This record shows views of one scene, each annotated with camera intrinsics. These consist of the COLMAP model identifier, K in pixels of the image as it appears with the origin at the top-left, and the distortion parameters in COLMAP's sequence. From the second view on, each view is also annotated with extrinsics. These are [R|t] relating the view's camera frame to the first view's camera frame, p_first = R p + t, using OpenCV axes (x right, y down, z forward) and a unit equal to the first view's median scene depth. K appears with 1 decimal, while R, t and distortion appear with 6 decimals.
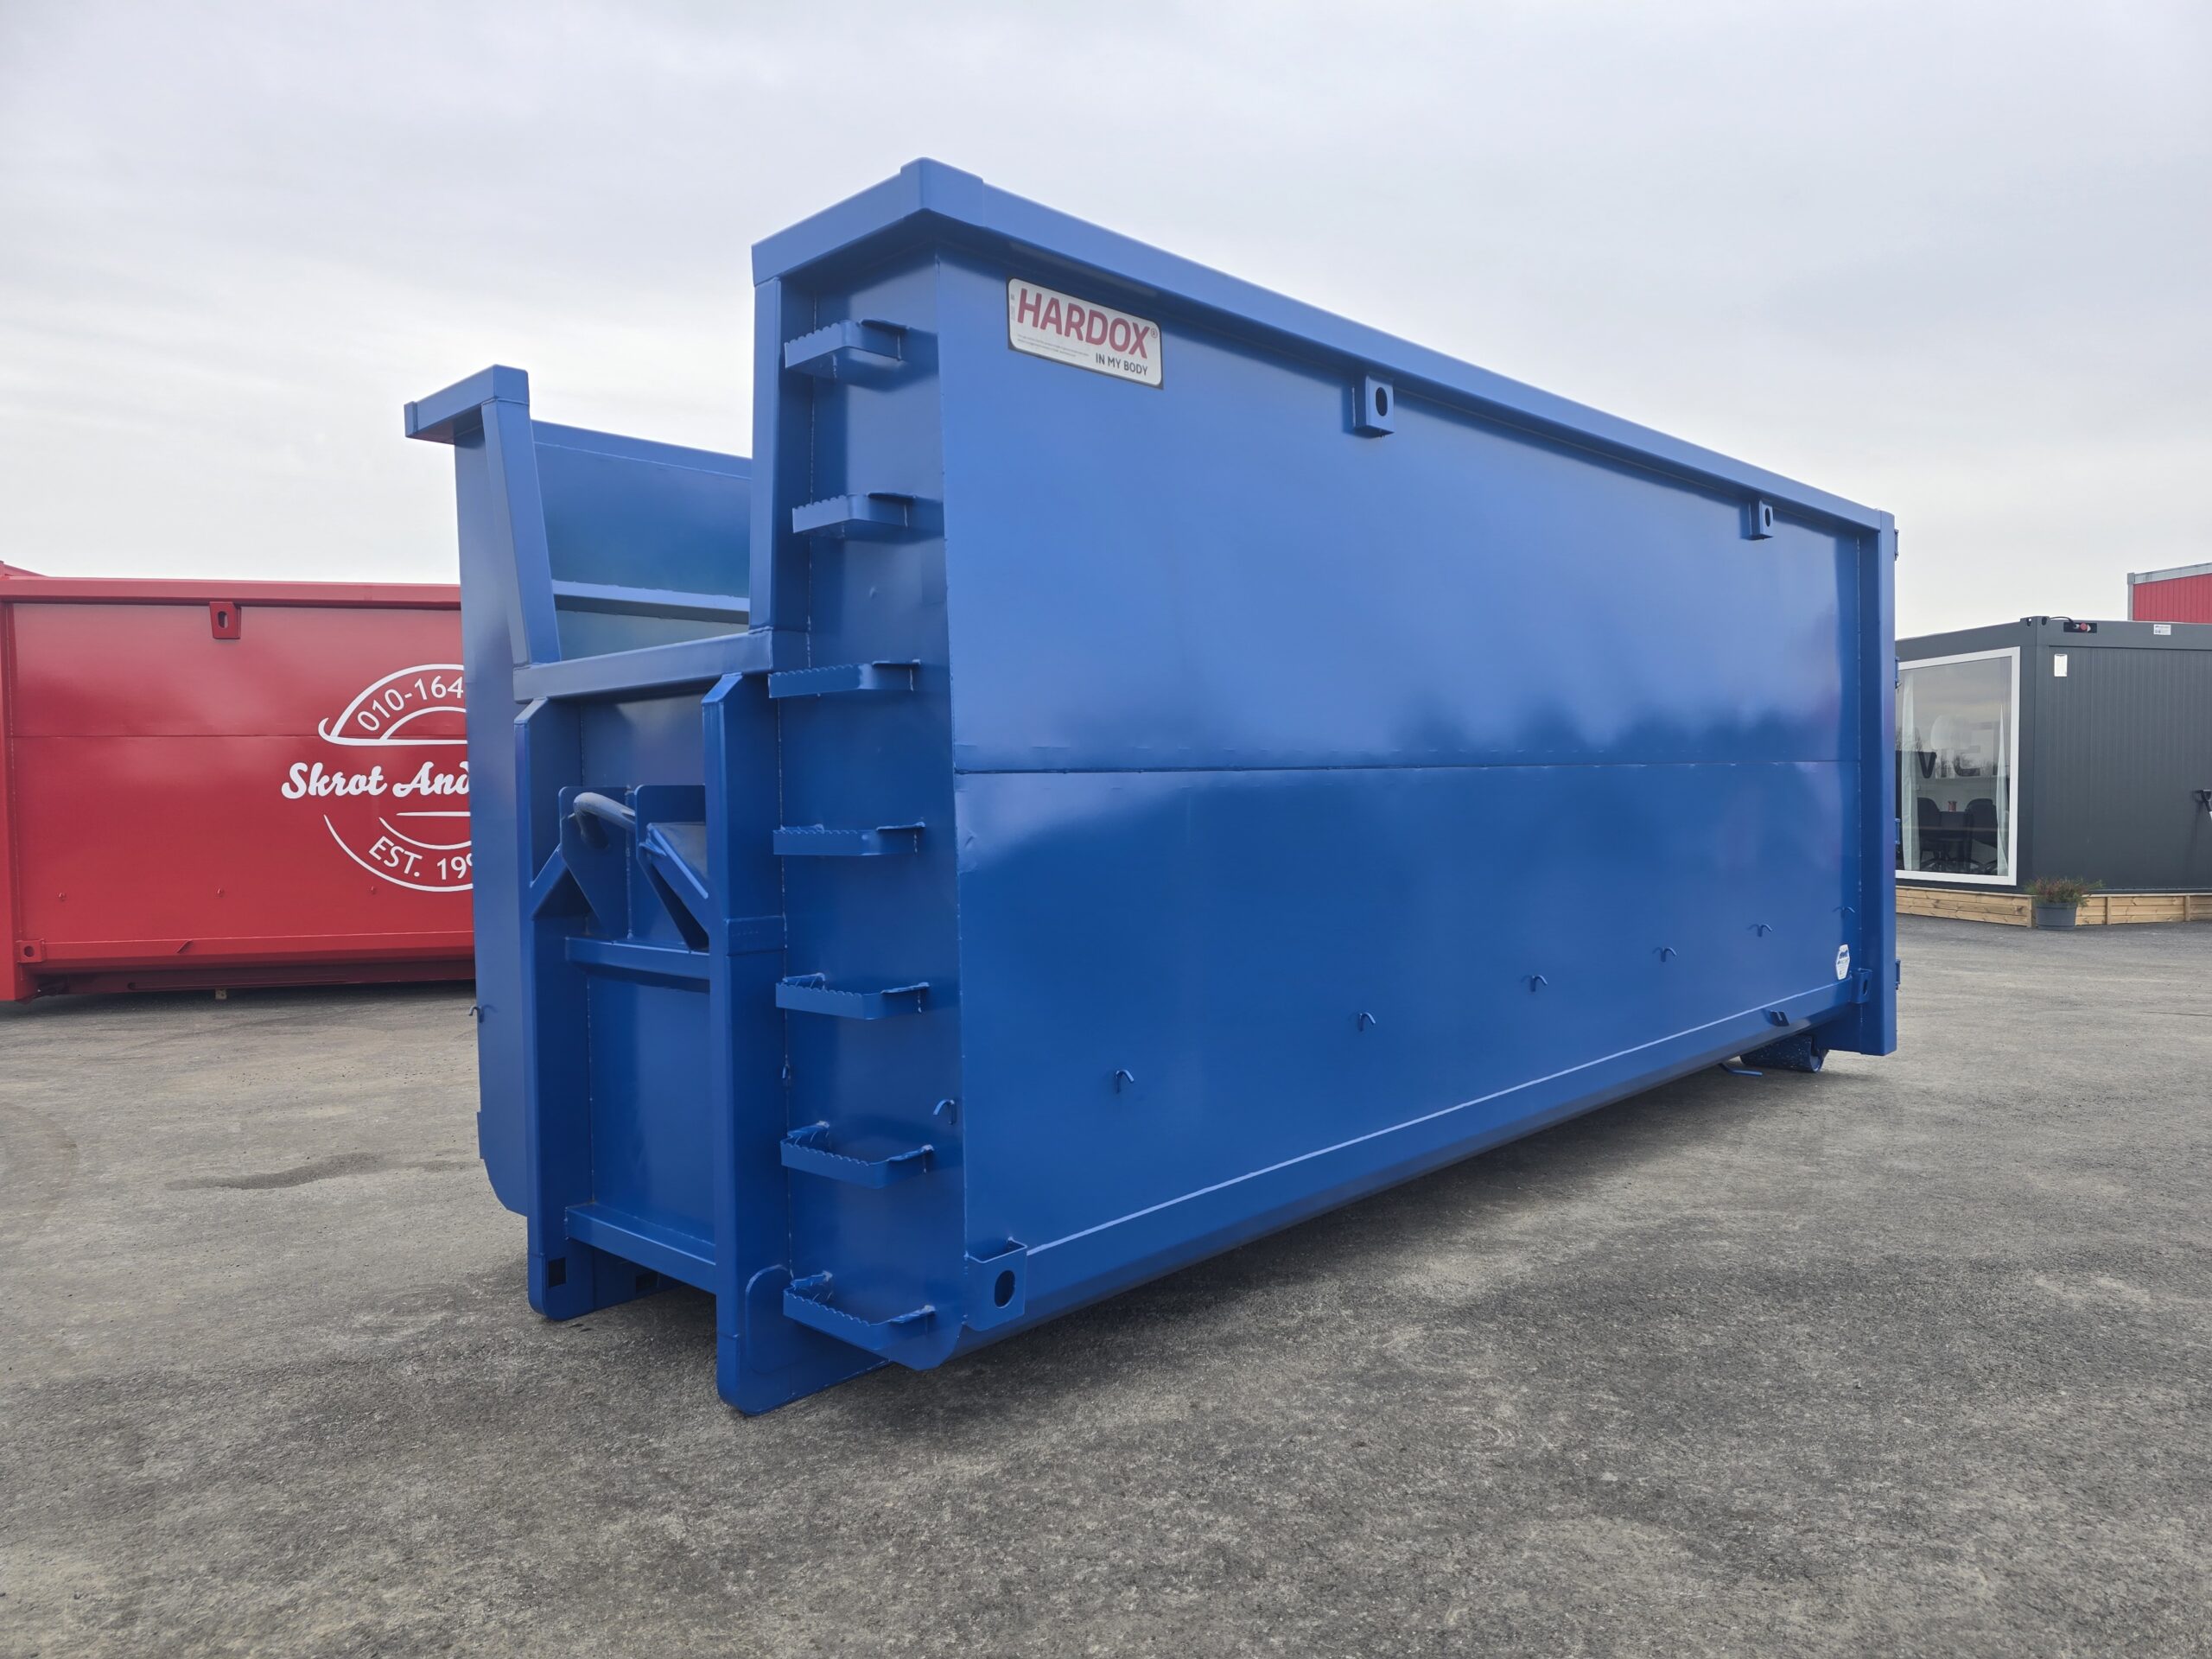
lens RADIAL K [[1489.3, 0, 1111.0], [0, 1489.3, 858.1], [0, 0, 1]] dist [0.025533, -0.025116]
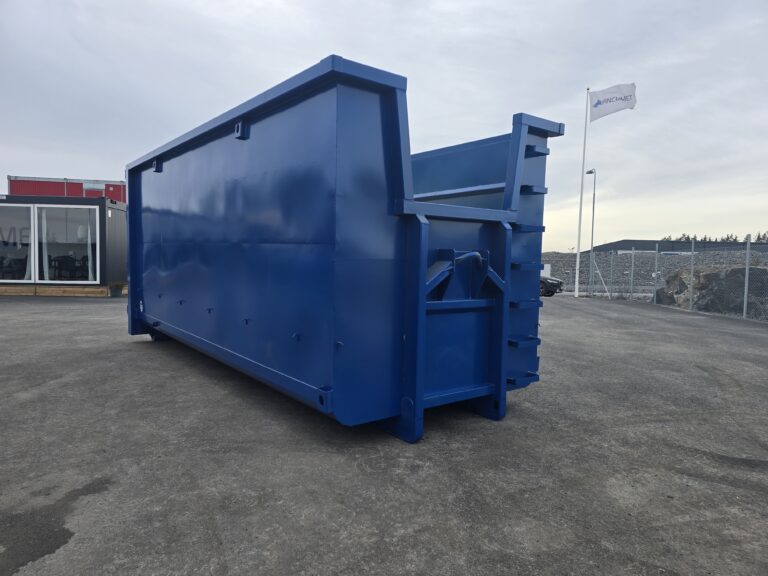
lens RADIAL K [[516.6, 0, 388.9], [0, 516.6, 292.6], [0, 0, 1]] dist [0.035906, -0.024286]
pose [[0.155177, -0.051150, 0.986562, -1.356302], [0.019769, 0.998619, 0.048665, -0.015570], [-0.987689, 0.011952, 0.155974, 0.928212]]
